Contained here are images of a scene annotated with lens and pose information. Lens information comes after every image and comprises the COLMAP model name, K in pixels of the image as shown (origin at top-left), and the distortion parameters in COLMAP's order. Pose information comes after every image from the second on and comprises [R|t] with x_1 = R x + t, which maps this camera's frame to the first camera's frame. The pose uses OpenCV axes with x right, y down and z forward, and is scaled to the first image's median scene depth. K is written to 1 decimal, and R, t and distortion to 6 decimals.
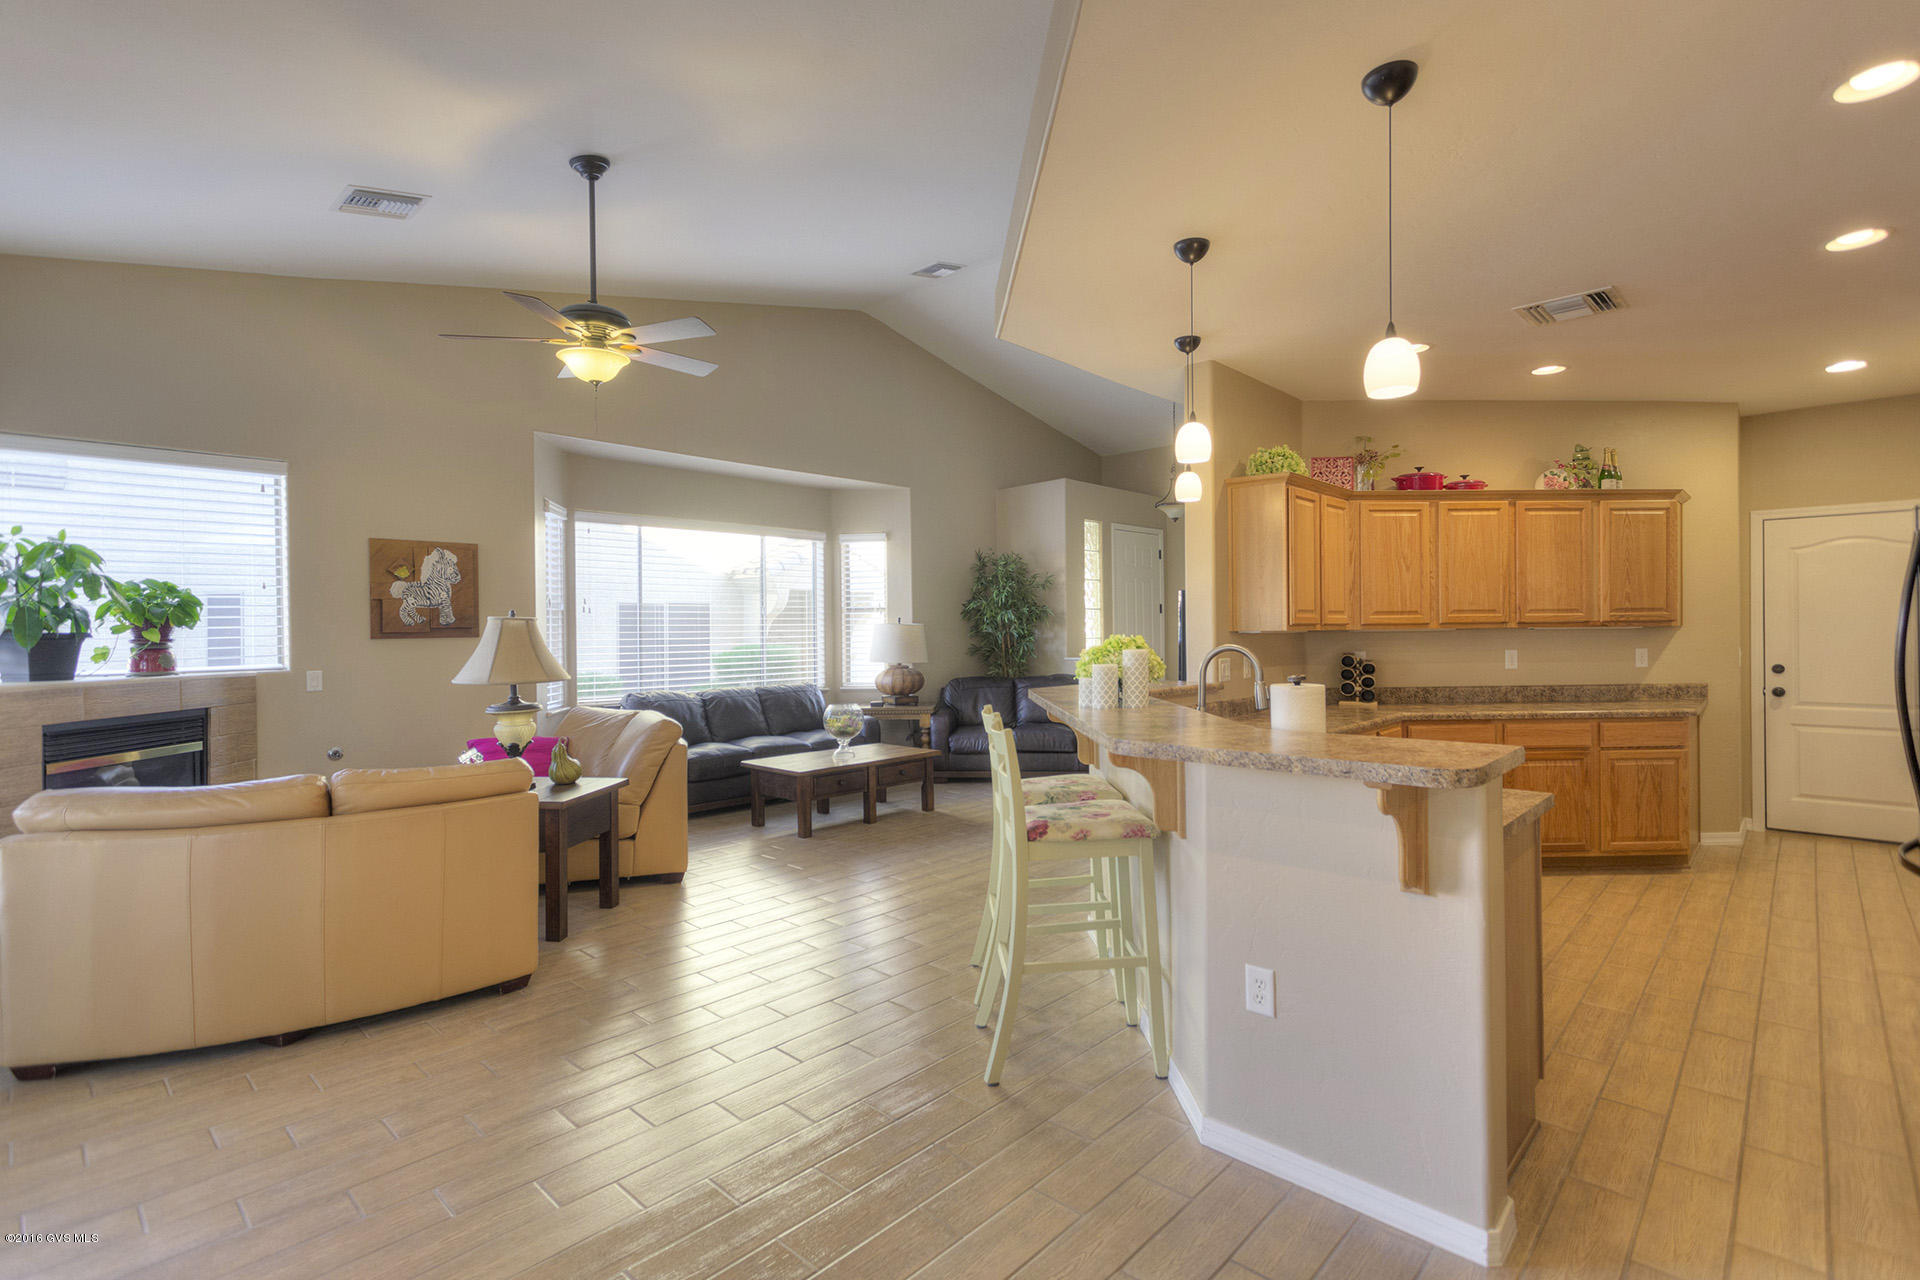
lens RADIAL K [[900.2, 0, 955.8], [0, 900.2, 630.2], [0, 0, 1]] dist [0.000012, 0.001778]
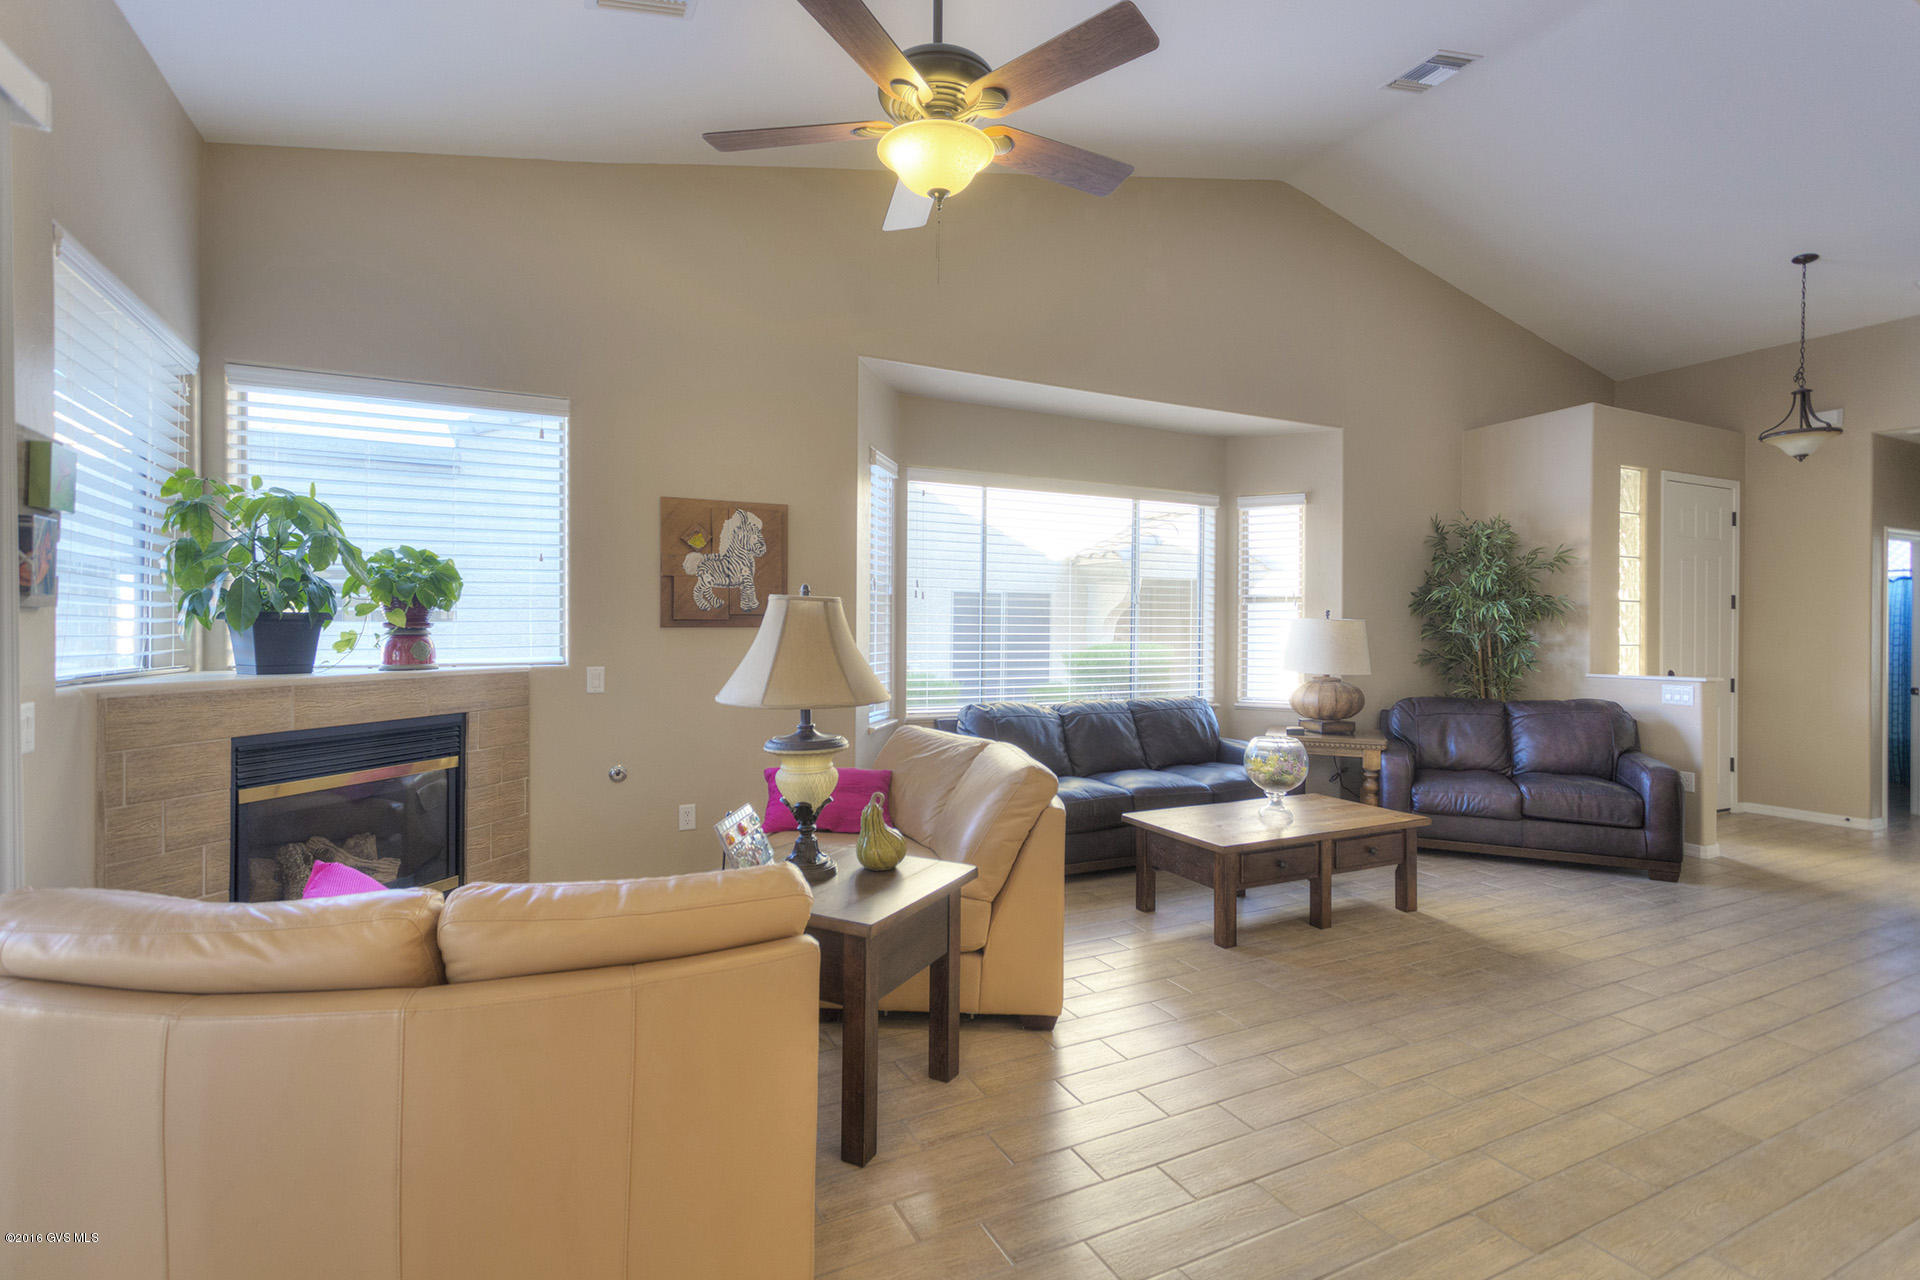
lens RADIAL K [[900.2, 0, 956.7], [0, 900.2, 635.9], [0, 0, 1]] dist [0.000012, 0.001778]
pose [[0.939408, 0.021497, -0.342127, -0.143301], [-0.017298, 0.999733, 0.015318, 0.000746], [0.342365, -0.008472, 0.939529, 0.355090]]
